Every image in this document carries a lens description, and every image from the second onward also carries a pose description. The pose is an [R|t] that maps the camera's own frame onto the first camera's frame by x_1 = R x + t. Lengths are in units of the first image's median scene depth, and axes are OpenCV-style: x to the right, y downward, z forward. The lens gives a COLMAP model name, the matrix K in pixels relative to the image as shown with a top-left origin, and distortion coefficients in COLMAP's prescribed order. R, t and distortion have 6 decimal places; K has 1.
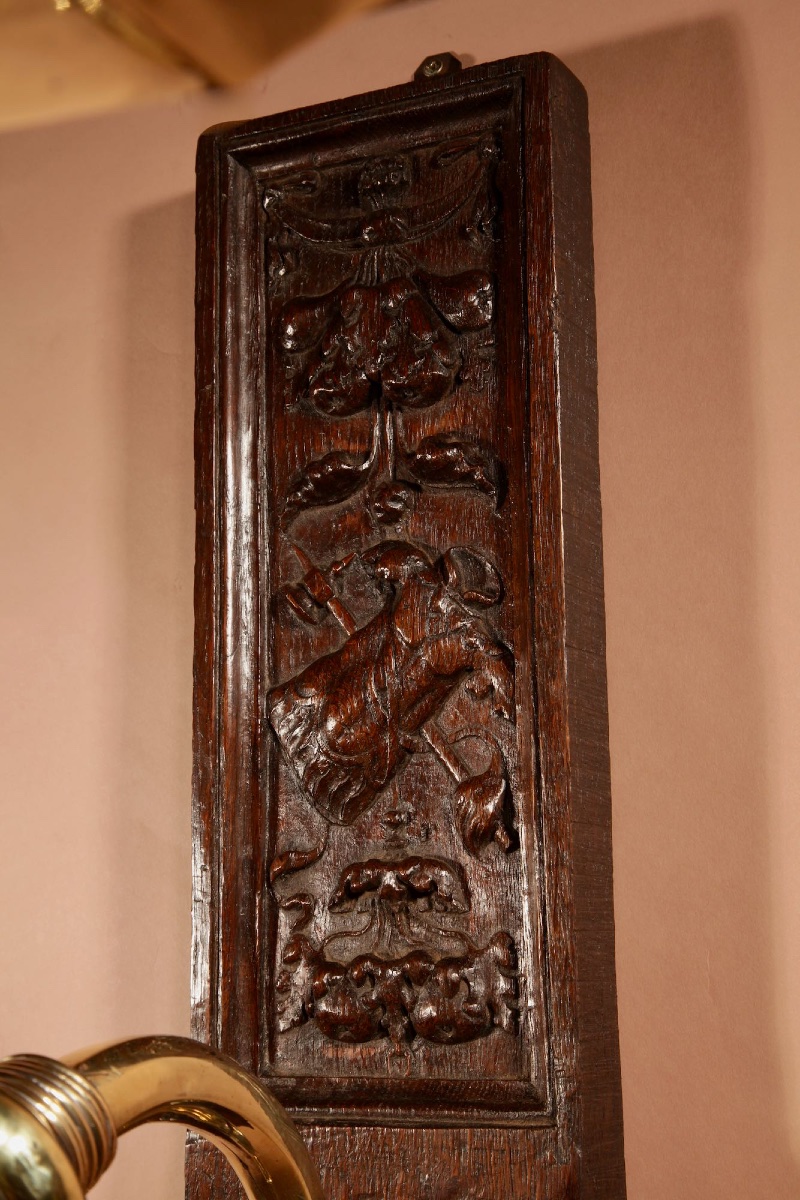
lens RADIAL K [[1998.6, 0, 400.0], [0, 1998.6, 600.0], [0, 0, 1]] dist [0.124576, -0.028409]
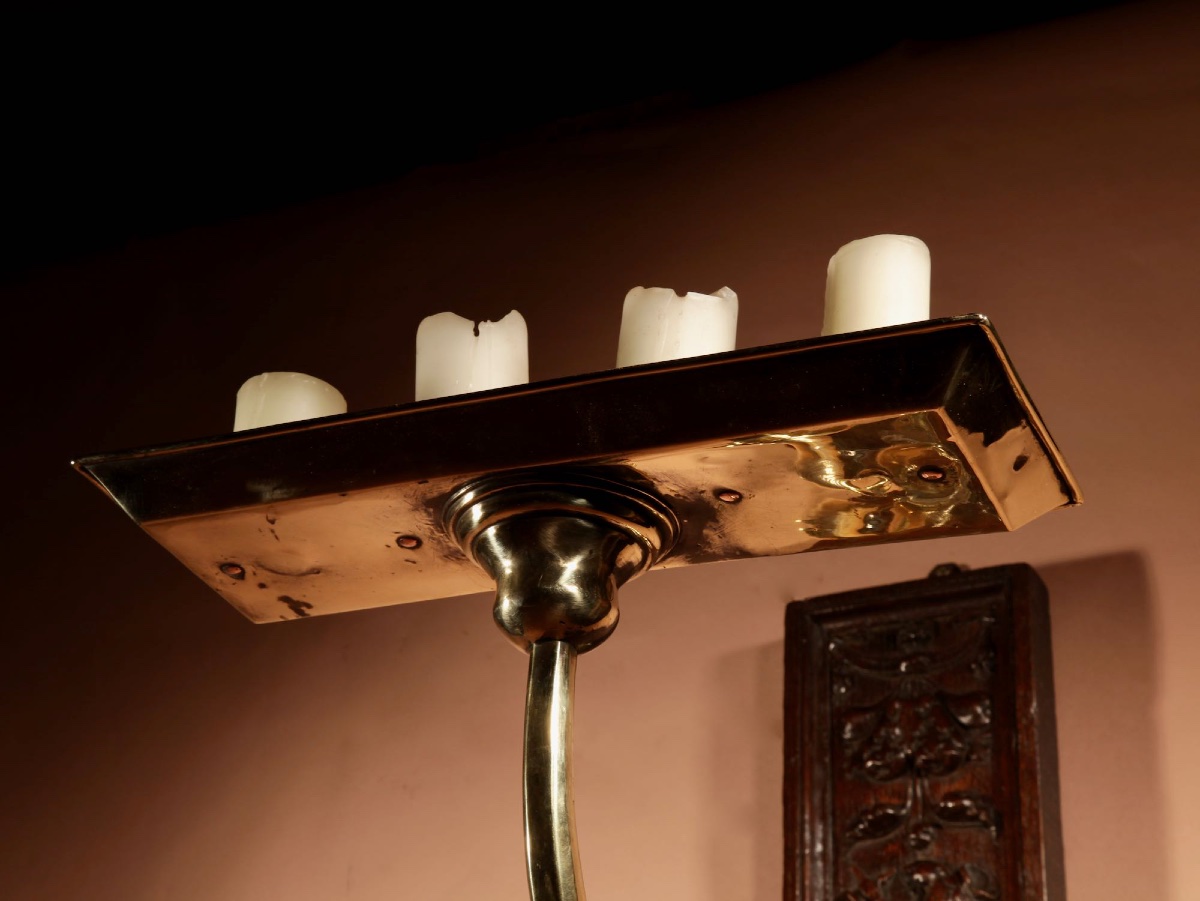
lens RADIAL K [[2731.1, 0, 600.0], [0, 2731.1, 450.5], [0, 0, 1]] dist [0.363949, -0.055200]
pose [[0.997899, 0.064782, 0.000474, -0.275297], [-0.060872, 0.940121, -0.335362, 0.406094], [-0.022171, 0.334628, 0.942089, -1.104451]]
